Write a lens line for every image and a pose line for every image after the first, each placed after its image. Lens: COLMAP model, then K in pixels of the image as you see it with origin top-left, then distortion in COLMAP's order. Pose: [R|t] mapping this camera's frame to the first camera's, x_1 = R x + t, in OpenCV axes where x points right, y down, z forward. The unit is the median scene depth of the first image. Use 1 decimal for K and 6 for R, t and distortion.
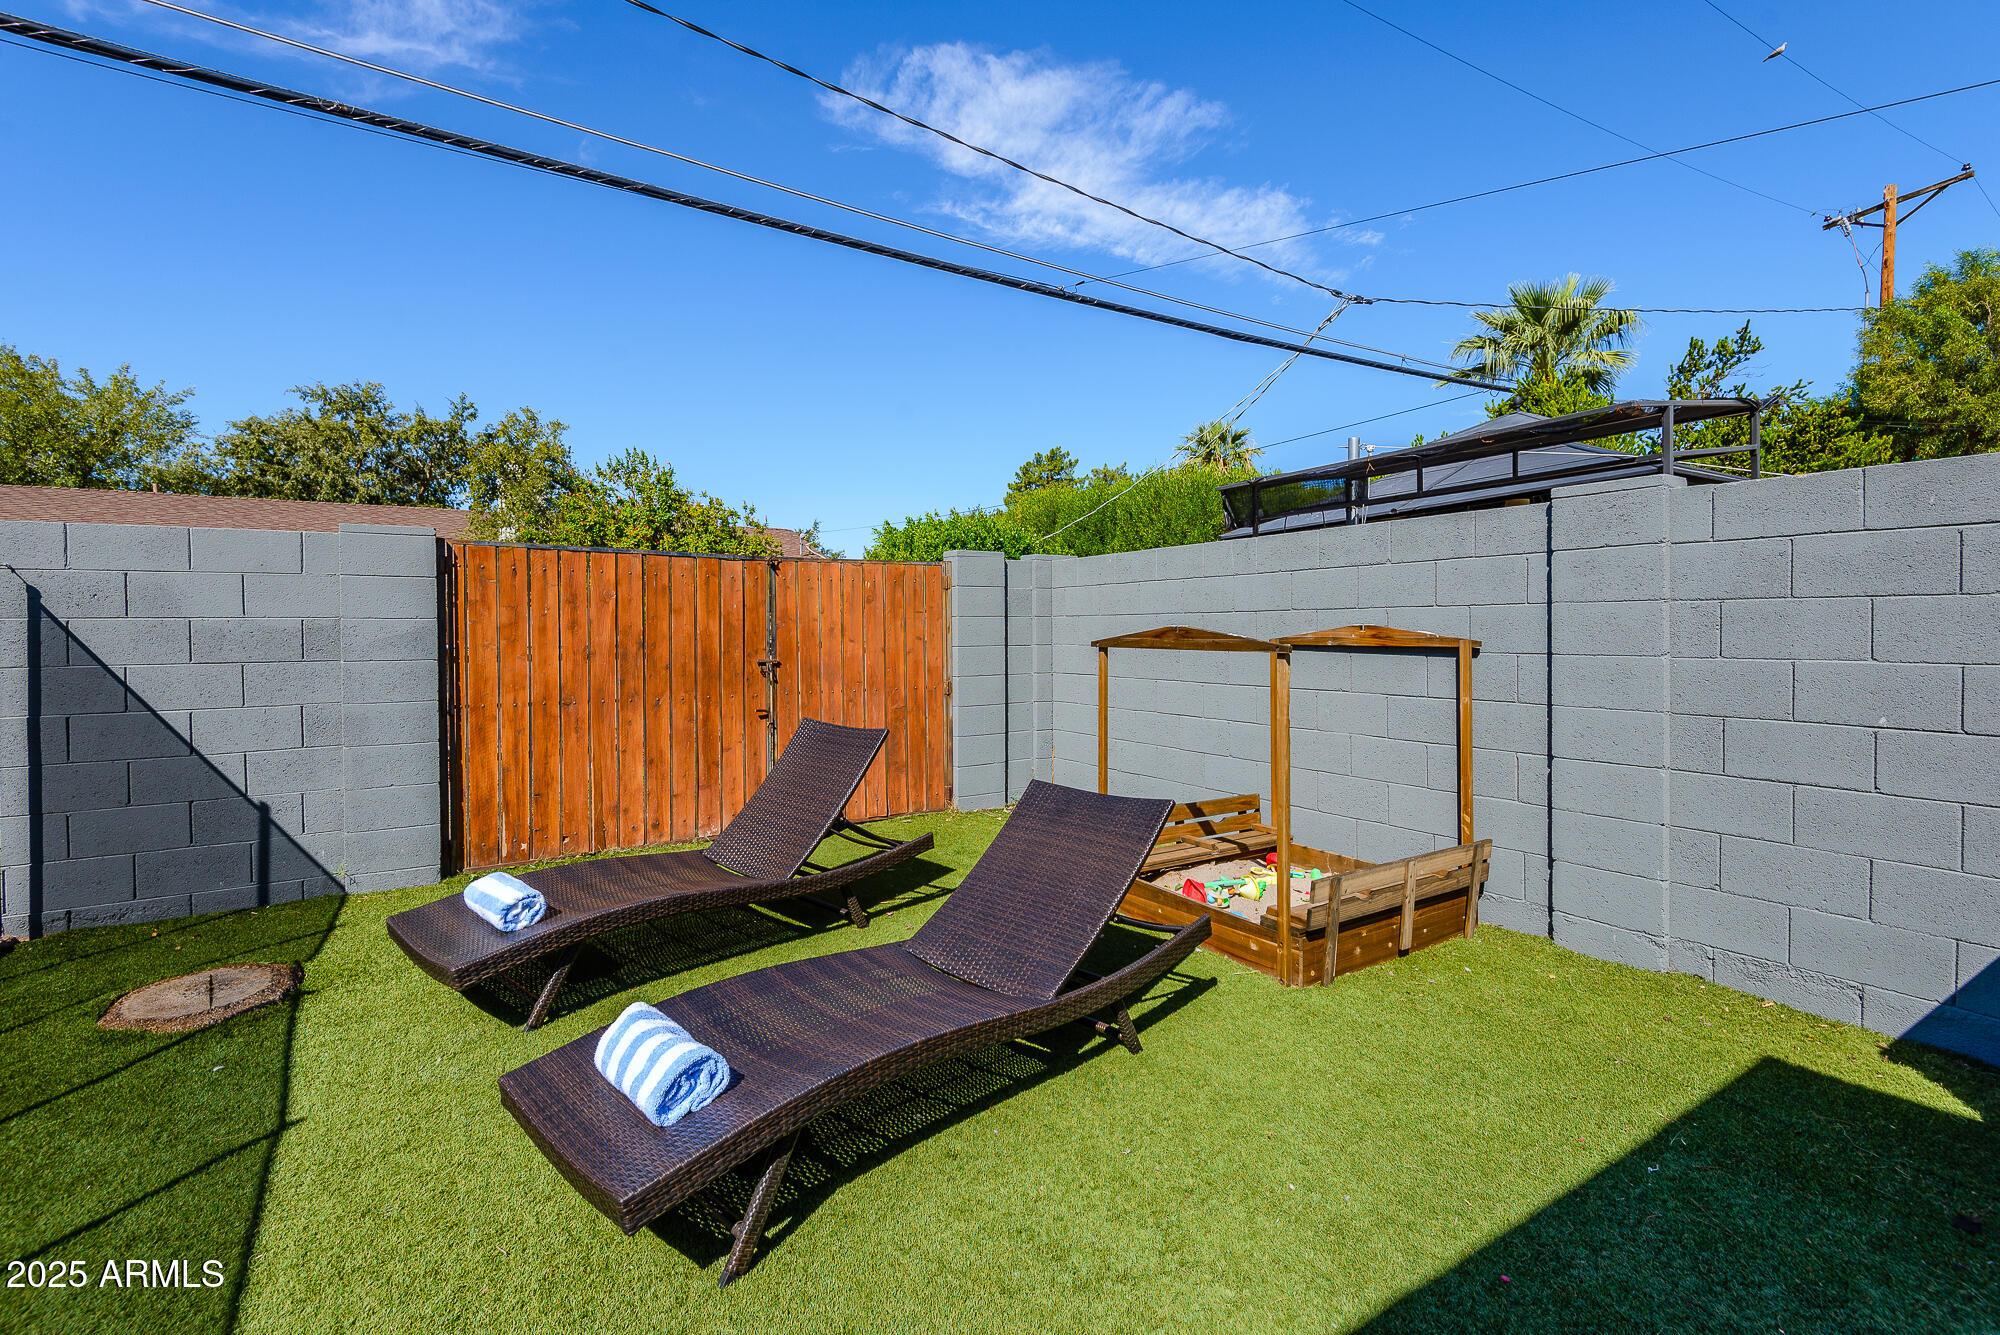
lens RADIAL K [[889.8, 0, 980.9], [0, 889.8, 659.6], [0, 0, 1]] dist [0.034622, -0.017971]
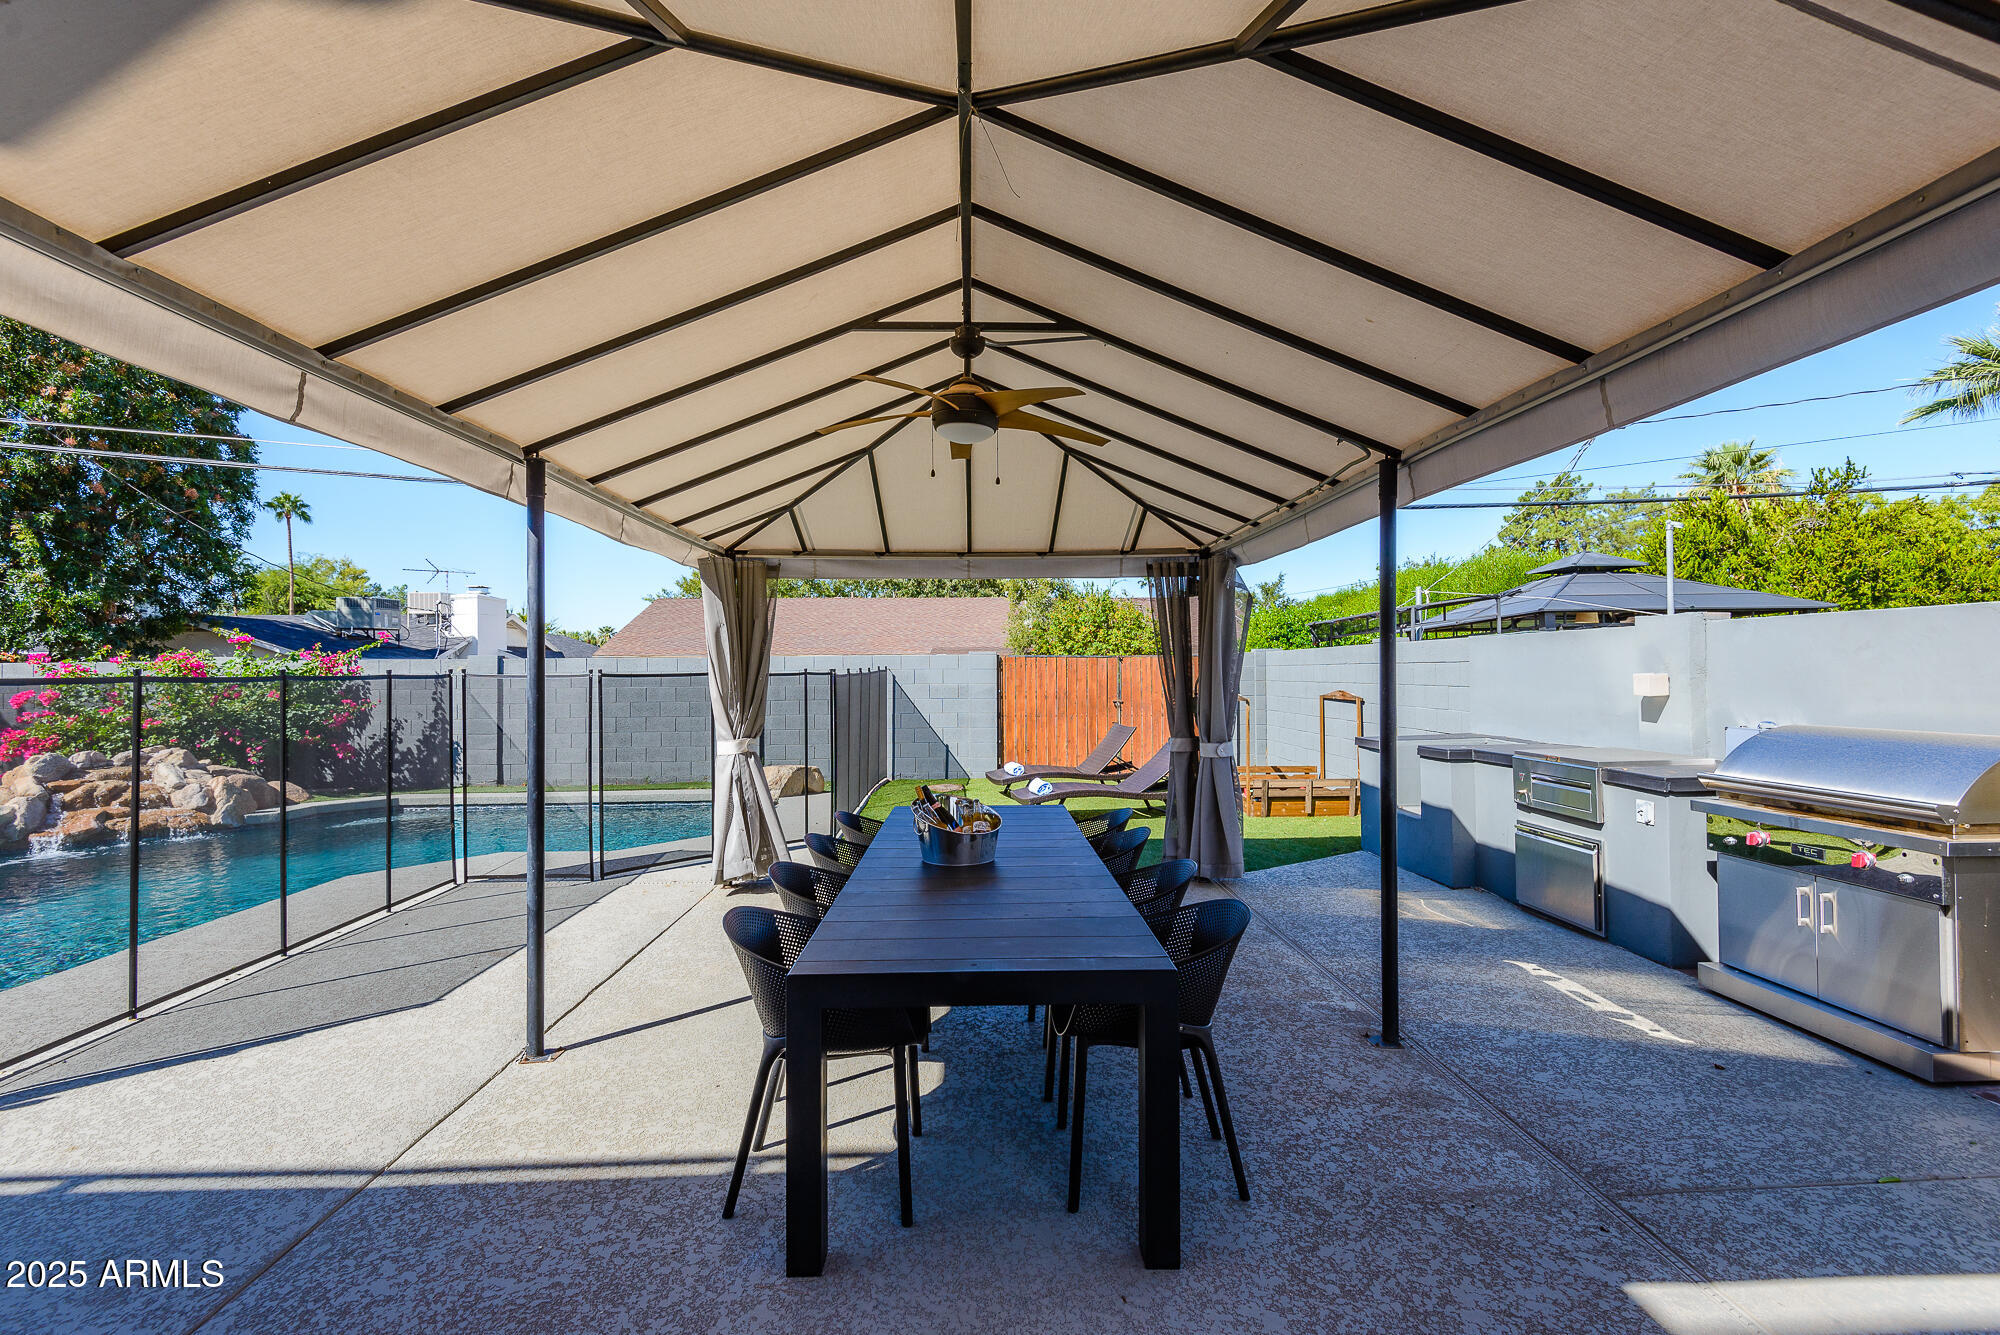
lens RADIAL K [[889.8, 0, 980.9], [0, 889.8, 659.6], [0, 0, 1]] dist [0.034622, -0.017971]
pose [[0.852731, -0.008138, -0.522287, 0.701077], [-0.014391, 0.999133, -0.039065, -0.011056], [0.522152, 0.040828, 0.851874, -1.215249]]
